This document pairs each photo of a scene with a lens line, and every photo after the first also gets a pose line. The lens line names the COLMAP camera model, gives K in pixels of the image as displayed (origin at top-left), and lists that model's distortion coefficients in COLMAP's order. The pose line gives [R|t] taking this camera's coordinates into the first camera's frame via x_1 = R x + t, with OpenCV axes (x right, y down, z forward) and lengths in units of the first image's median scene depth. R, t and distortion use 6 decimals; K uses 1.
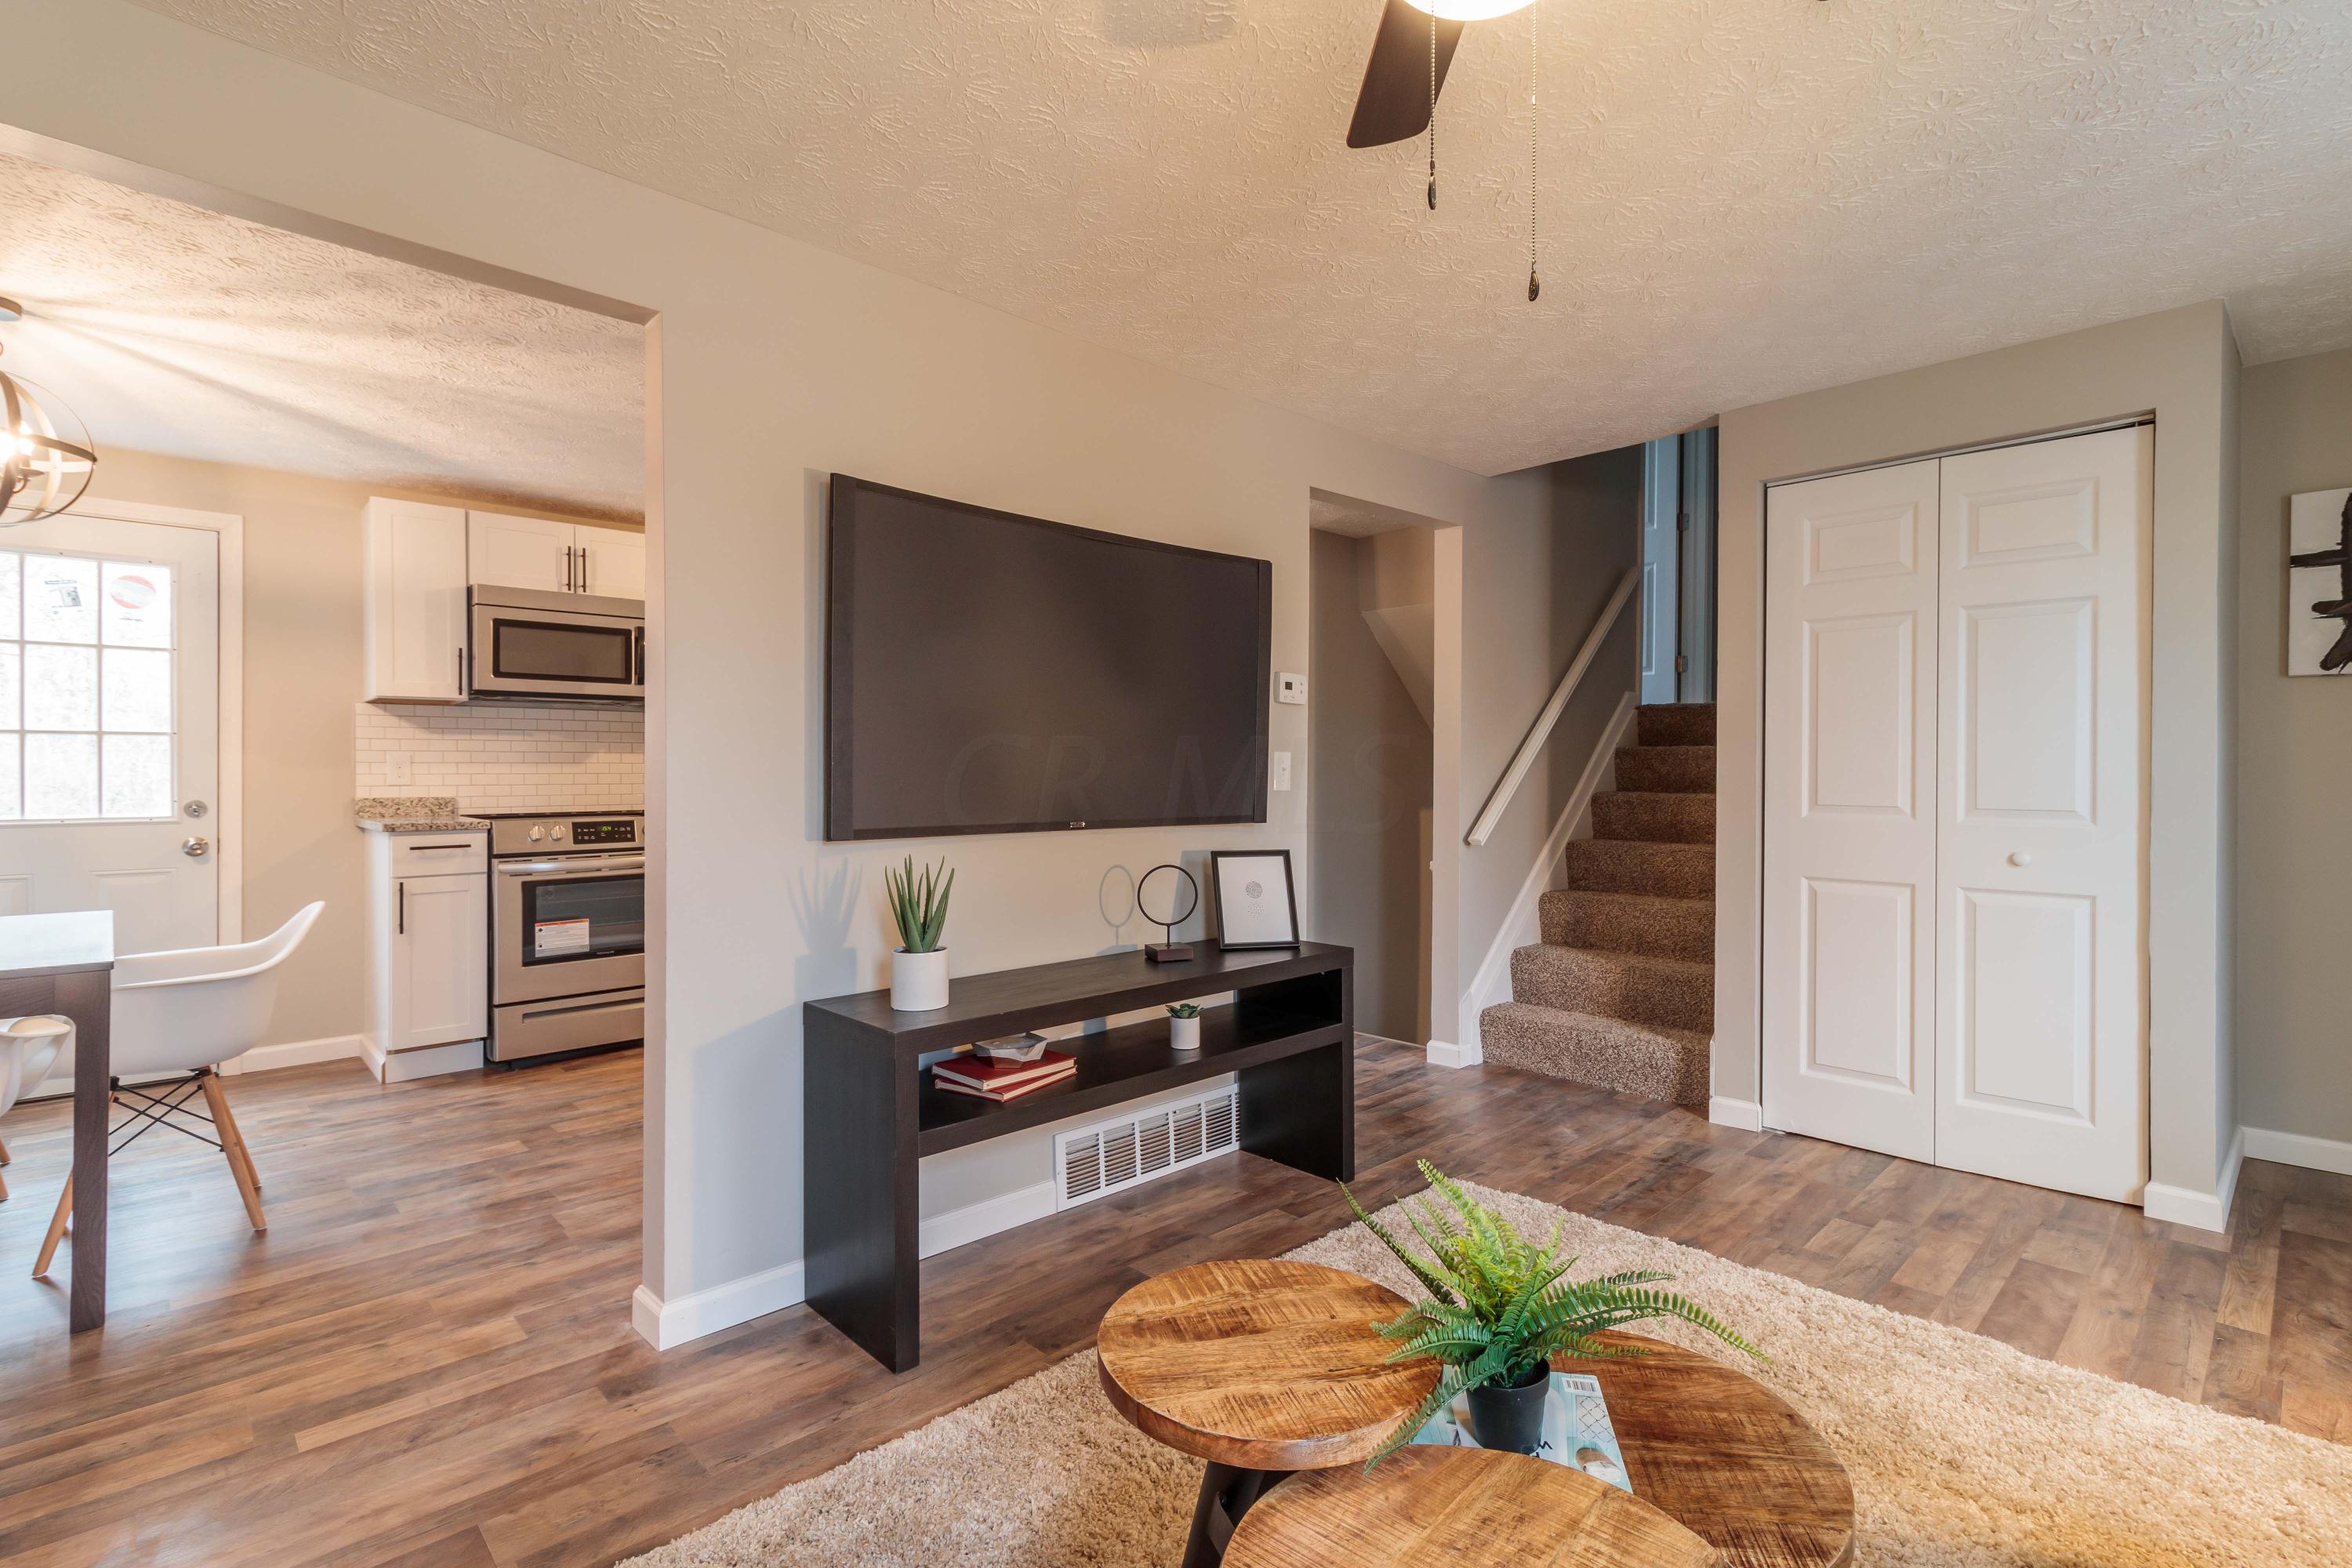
lens RADIAL K [[1104.2, 0, 1194.6], [0, 1104.2, 770.3], [0, 0, 1]] dist [0.002601, -0.000293]
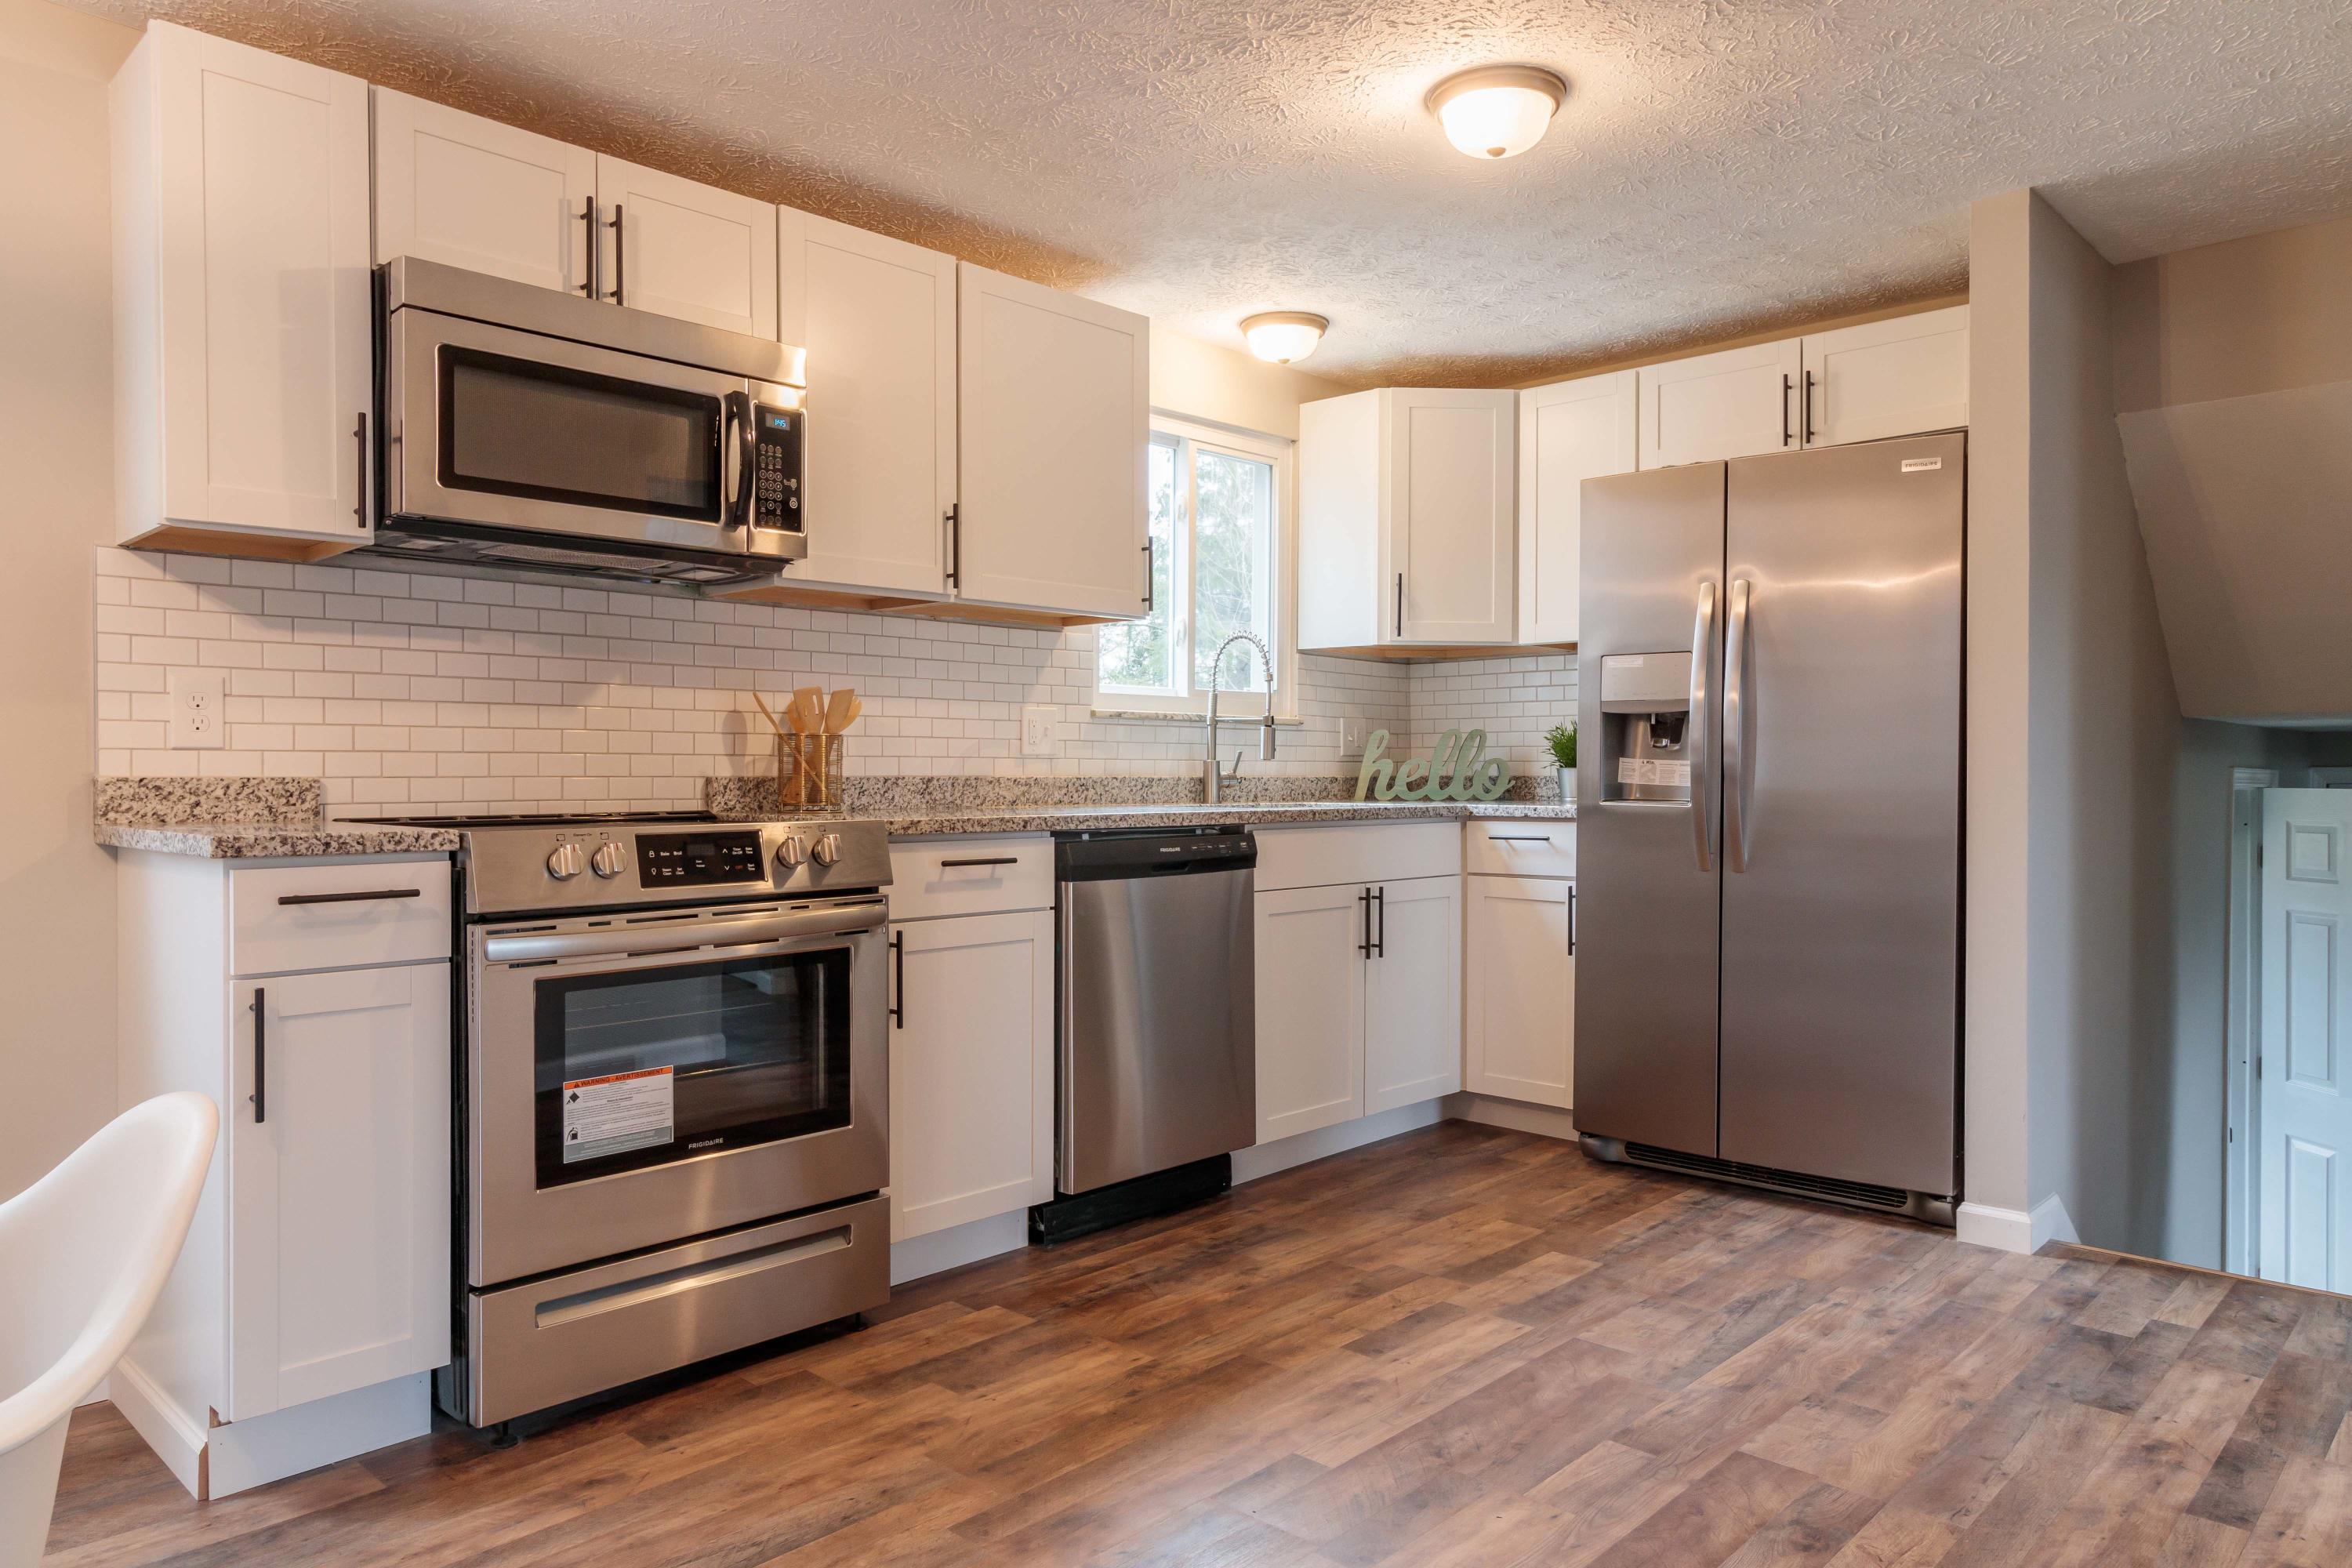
lens RADIAL K [[1565.9, 0, 1183.3], [0, 1565.9, 776.9], [0, 0, 1]] dist [0.006277, 0.001440]
pose [[0.999171, 0.000104, 0.040704, -0.391420], [-0.000218, 0.999996, 0.002776, 0.024056], [-0.040704, -0.002783, 0.999167, 0.411554]]
